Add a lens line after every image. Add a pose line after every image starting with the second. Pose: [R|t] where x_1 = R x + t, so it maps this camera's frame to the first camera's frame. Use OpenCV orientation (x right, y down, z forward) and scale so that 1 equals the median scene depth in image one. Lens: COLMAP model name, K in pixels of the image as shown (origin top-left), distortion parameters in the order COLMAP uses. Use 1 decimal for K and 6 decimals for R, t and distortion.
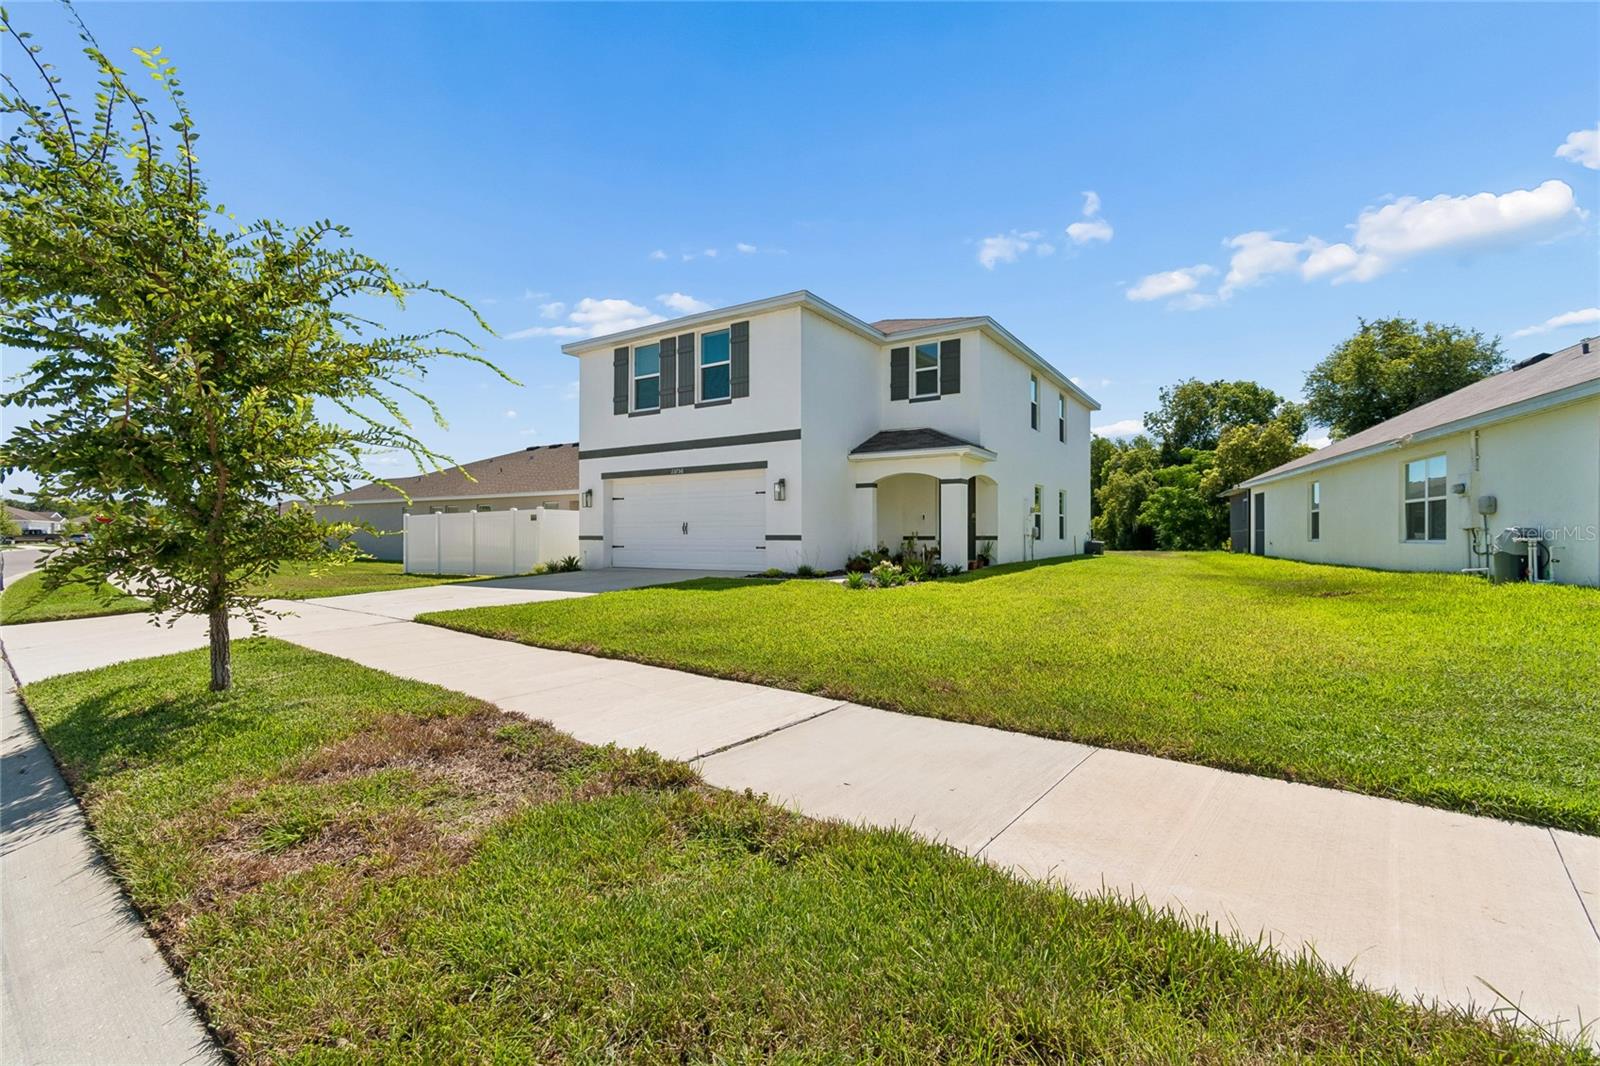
lens RADIAL K [[702.2, 0, 806.4], [0, 702.2, 533.7], [0, 0, 1]] dist [0.002623, 0.000189]
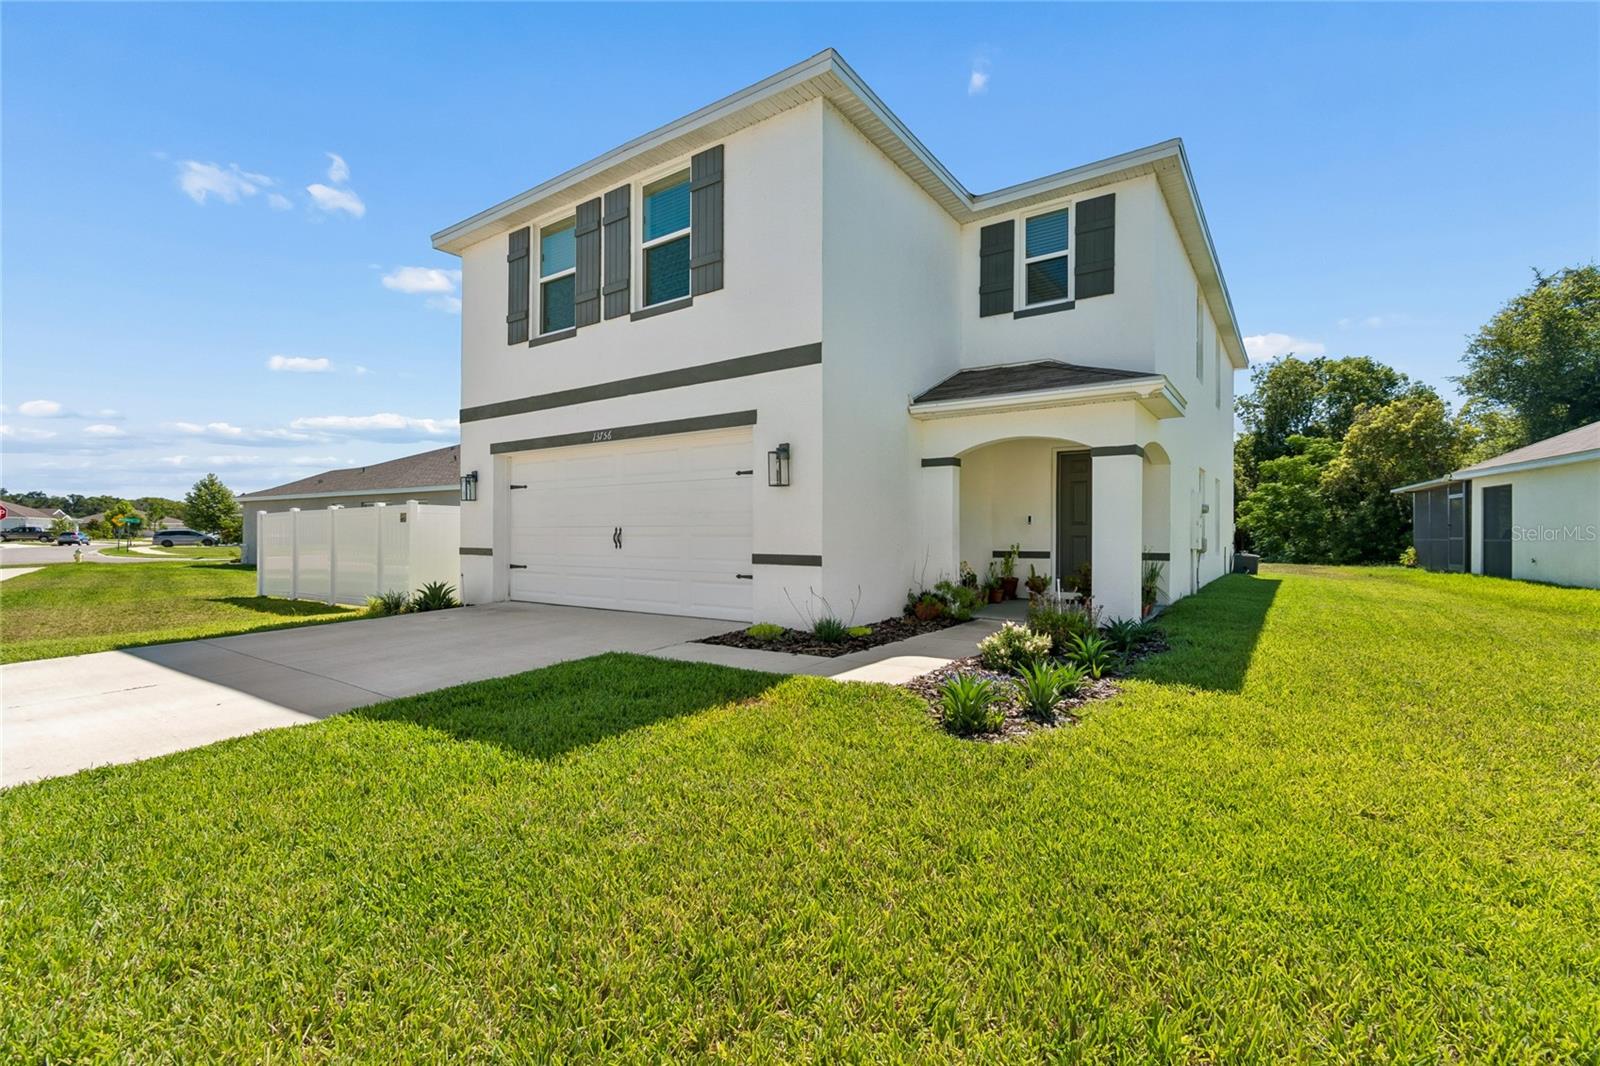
lens RADIAL K [[702.2, 0, 806.4], [0, 702.2, 533.7], [0, 0, 1]] dist [0.002623, 0.000189]
pose [[0.999341, 0.005212, -0.035928, -0.000051], [-0.005219, 0.999986, -0.000105, -0.011678], [0.035927, 0.000292, 0.999354, 0.437585]]
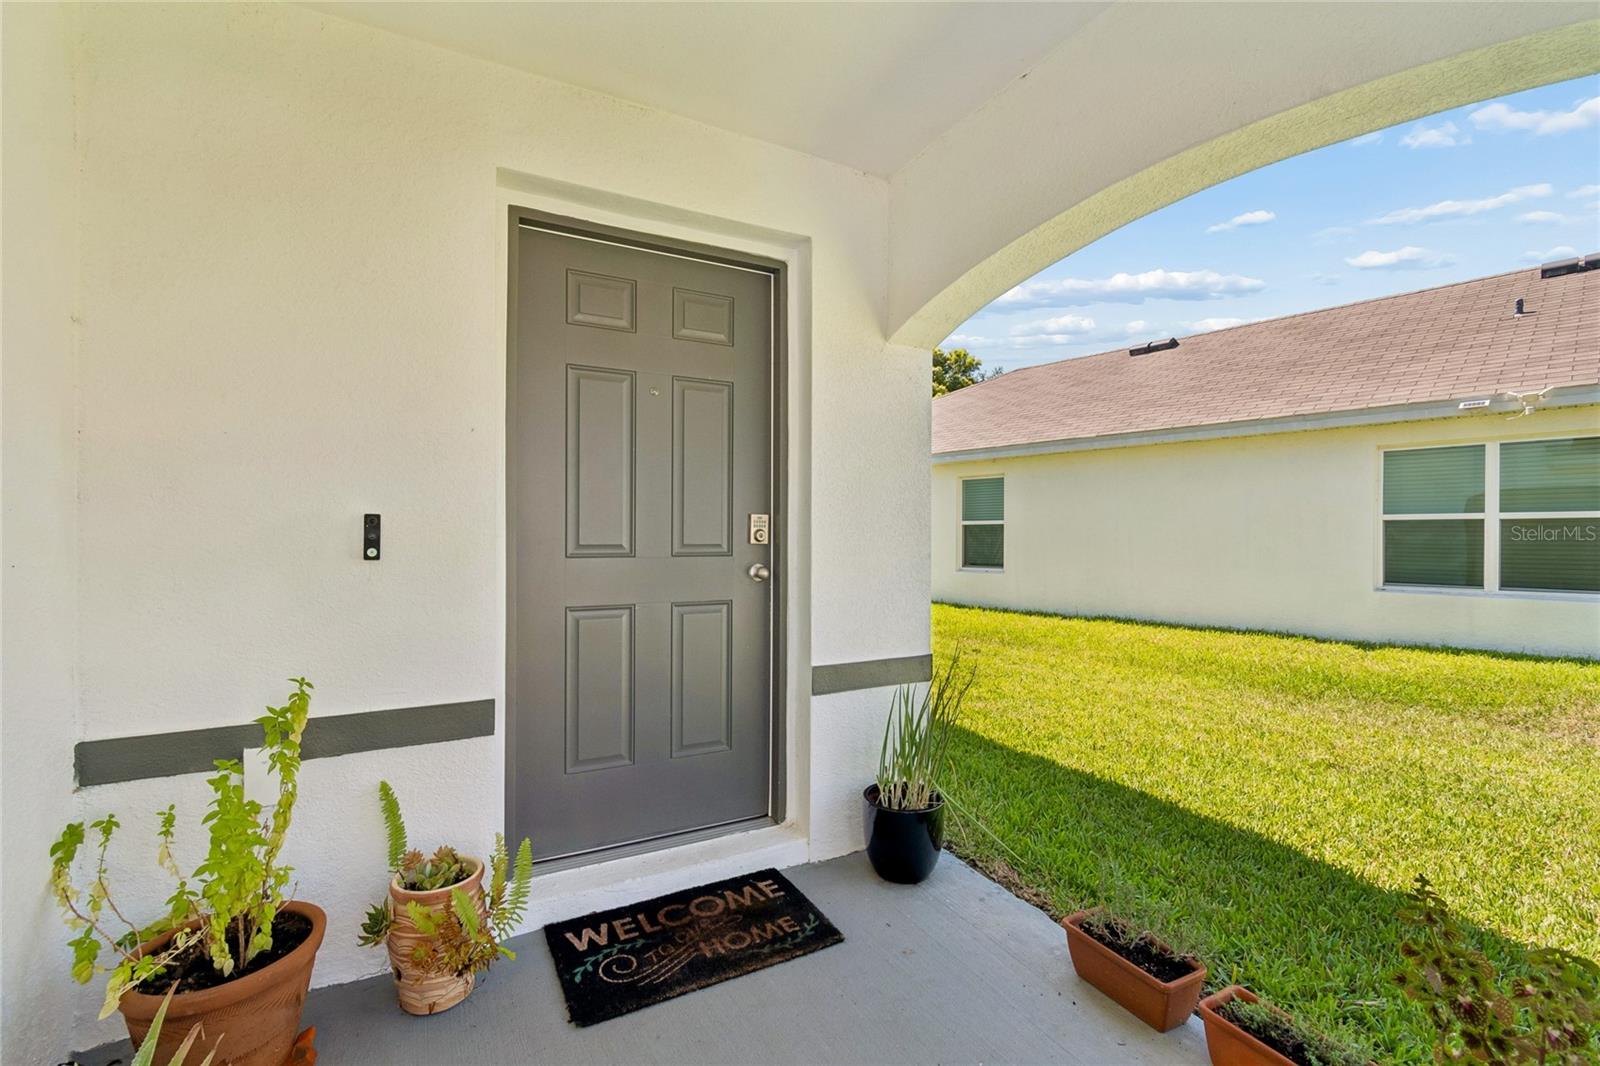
lens RADIAL K [[702.2, 0, 806.4], [0, 702.2, 533.7], [0, 0, 1]] dist [0.002623, 0.000189]
pose [[0.477544, 0.000946, 0.878607, 0.115352], [-0.006707, 0.999974, 0.002568, -0.026644], [-0.878582, -0.007119, 0.477538, 0.975176]]
